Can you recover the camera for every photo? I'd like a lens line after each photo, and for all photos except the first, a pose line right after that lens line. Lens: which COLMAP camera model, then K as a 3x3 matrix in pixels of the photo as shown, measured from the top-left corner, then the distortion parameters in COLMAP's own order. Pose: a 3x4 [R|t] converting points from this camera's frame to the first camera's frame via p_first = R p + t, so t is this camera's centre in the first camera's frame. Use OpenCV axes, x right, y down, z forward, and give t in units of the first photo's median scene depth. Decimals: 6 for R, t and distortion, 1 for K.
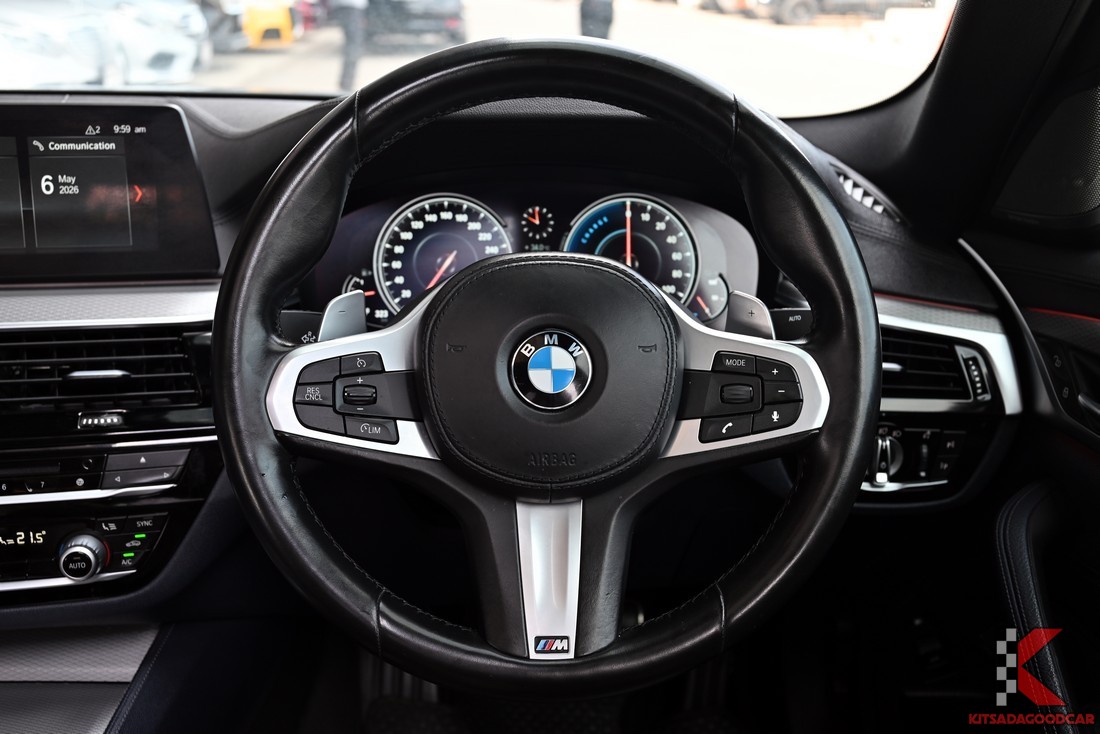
lens RADIAL K [[1141.2, 0, 549.5], [0, 1141.2, 362.8], [0, 0, 1]] dist [0.015512, 0.000000]
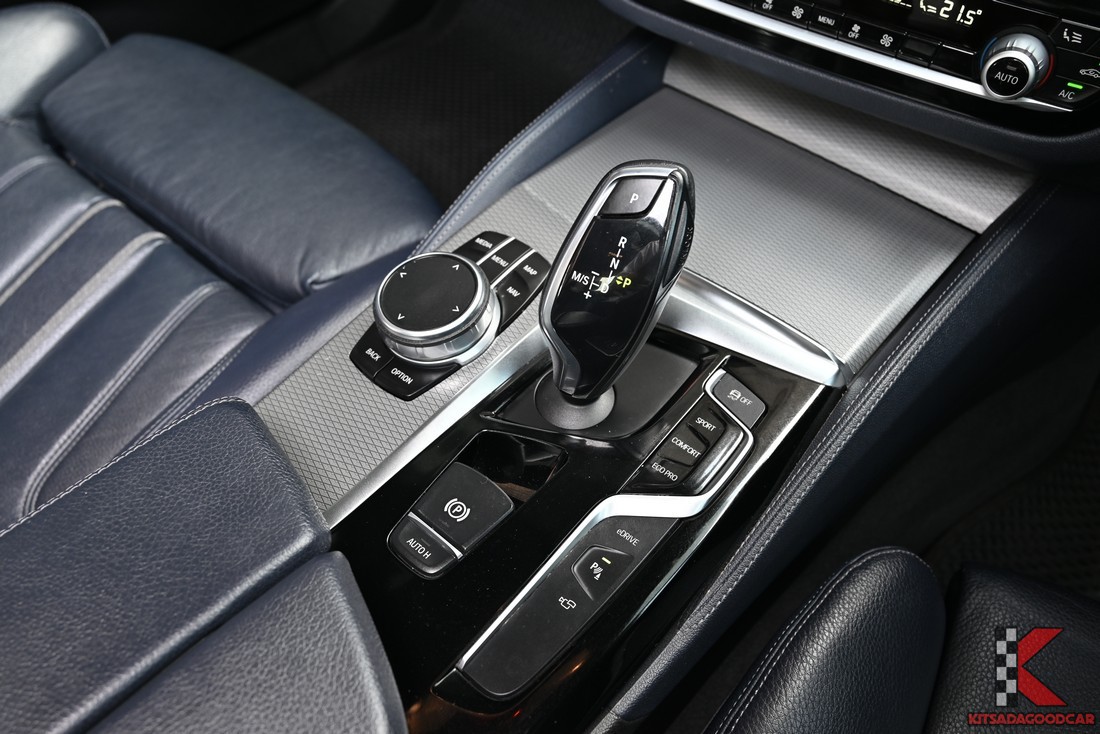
lens RADIAL K [[956.2, 0, 552.9], [0, 956.2, 366.5], [0, 0, 1]] dist [0.012521, 0.011813]
pose [[0.739909, 0.513357, -0.434740, -0.258752], [-0.216585, 0.793635, 0.568537, 0.039153], [0.636888, -0.326507, 0.698403, 0.330562]]
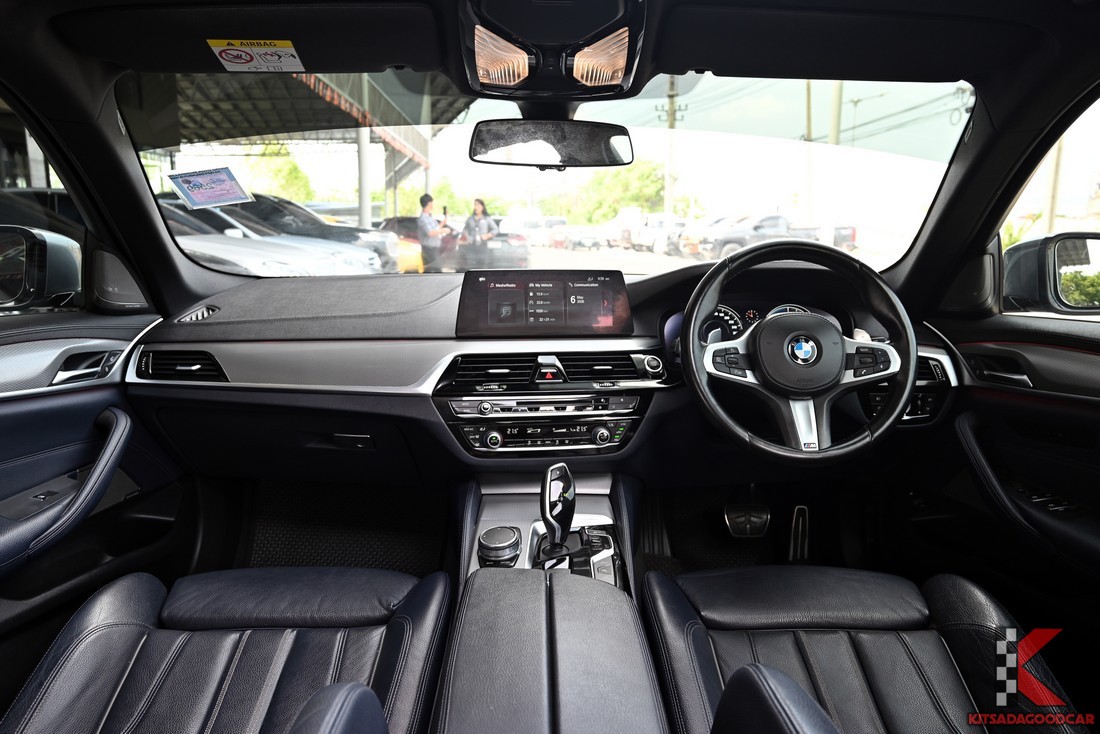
lens RADIAL K [[759.3, 0, 549.8], [0, 759.3, 370.7], [0, 0, 1]] dist [-0.004797, -0.002516]
pose [[0.999791, -0.007287, -0.019112, -0.481853], [0.004376, 0.988958, -0.148133, 0.271480], [0.019980, 0.148018, 0.988783, -0.712589]]
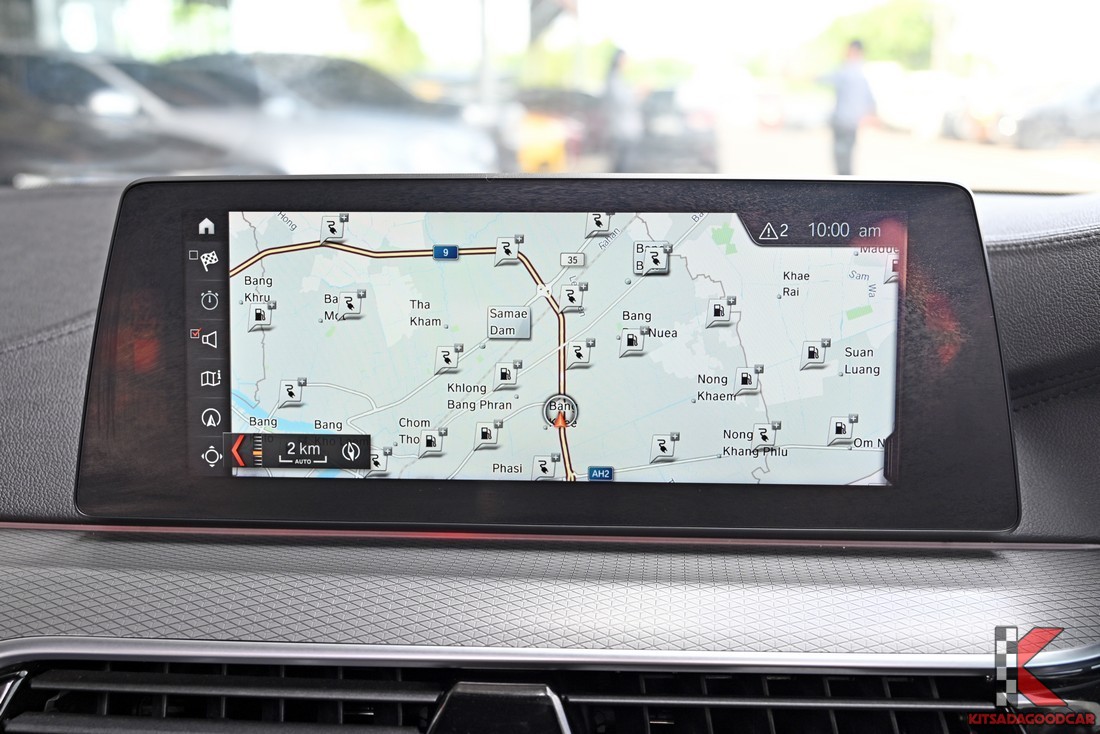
lens RADIAL K [[1037.6, 0, 548.2], [0, 1037.6, 369.4], [0, 0, 1]] dist [-0.018447, 0.000000]
pose [[0.977783, 0.034465, -0.206769, -0.424251], [-0.051958, 0.995458, -0.079773, -0.111170], [0.203081, 0.088744, 0.975132, 0.588925]]
